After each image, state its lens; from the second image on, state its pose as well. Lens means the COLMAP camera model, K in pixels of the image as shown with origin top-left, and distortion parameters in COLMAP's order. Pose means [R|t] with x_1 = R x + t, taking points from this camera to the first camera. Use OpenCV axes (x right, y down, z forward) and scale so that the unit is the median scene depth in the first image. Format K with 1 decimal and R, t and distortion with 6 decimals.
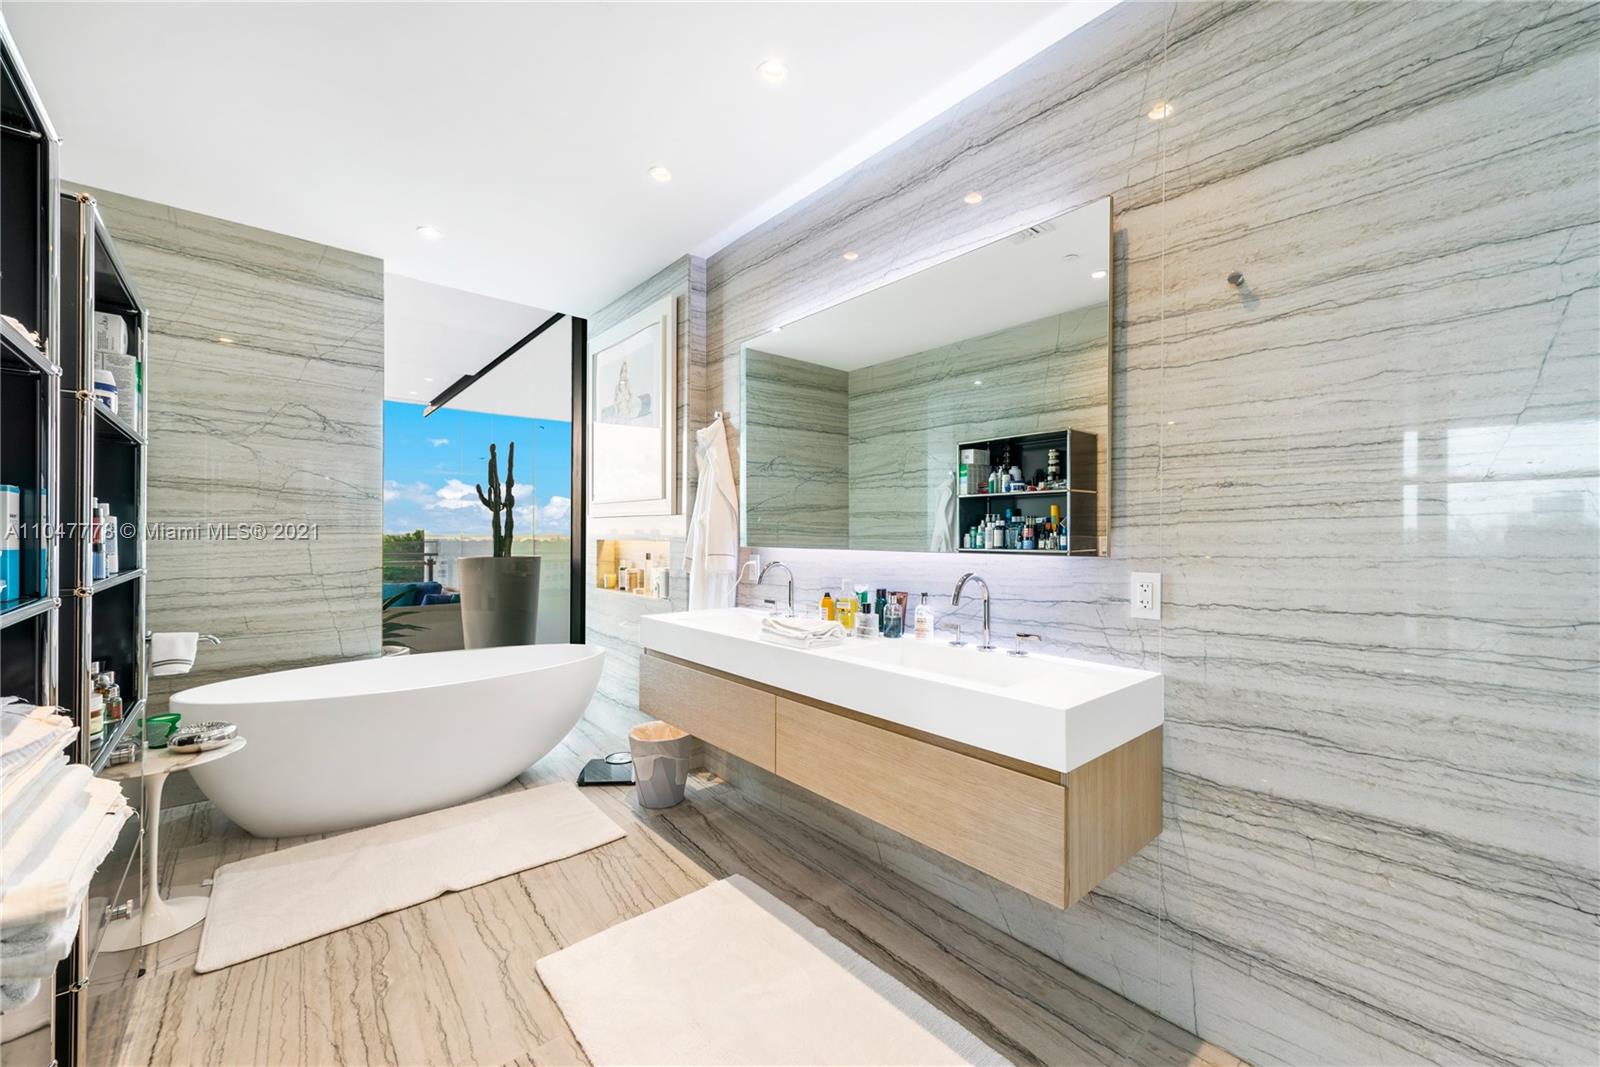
lens RADIAL K [[622.9, 0, 800.0], [0, 622.9, 533.5], [0, 0, 1]] dist [0.001413, -0.000008]
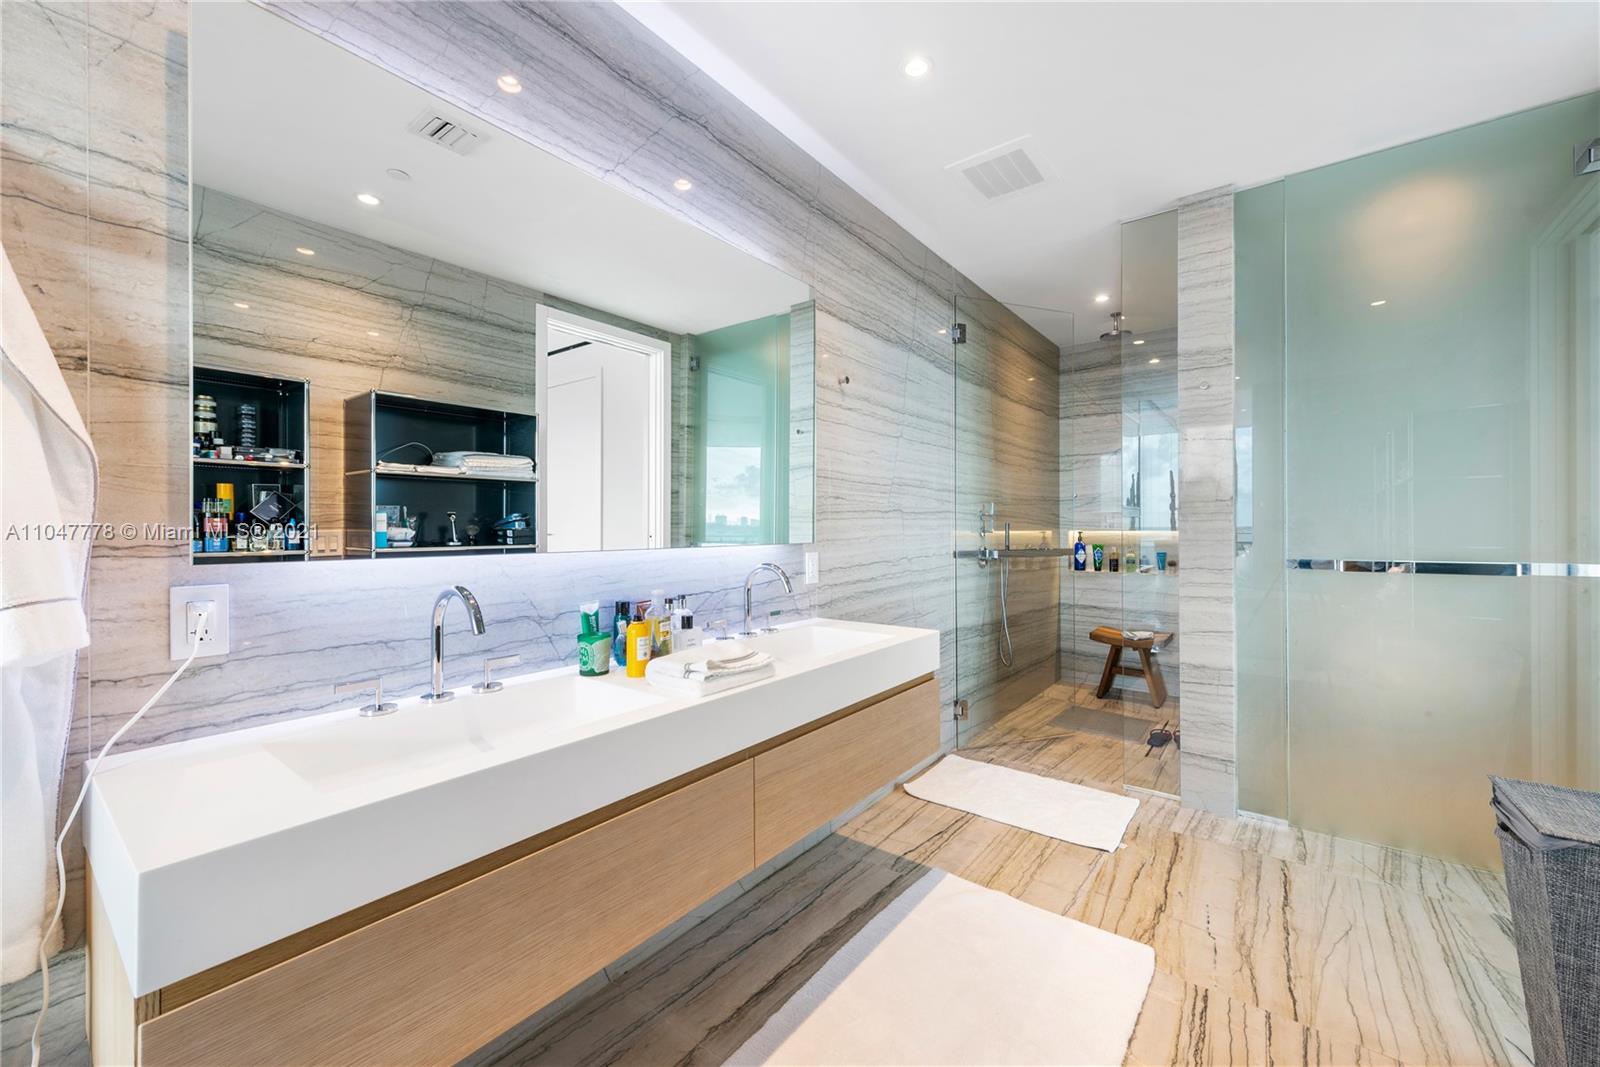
lens RADIAL K [[629.2, 0, 804.1], [0, 629.2, 527.6], [0, 0, 1]] dist [0.002535, 0.000076]
pose [[-0.206768, -0.002202, 0.978388, -0.773137], [0.001113, 0.999996, 0.002486, 0.000085], [-0.978389, 0.001603, -0.206765, 1.135749]]
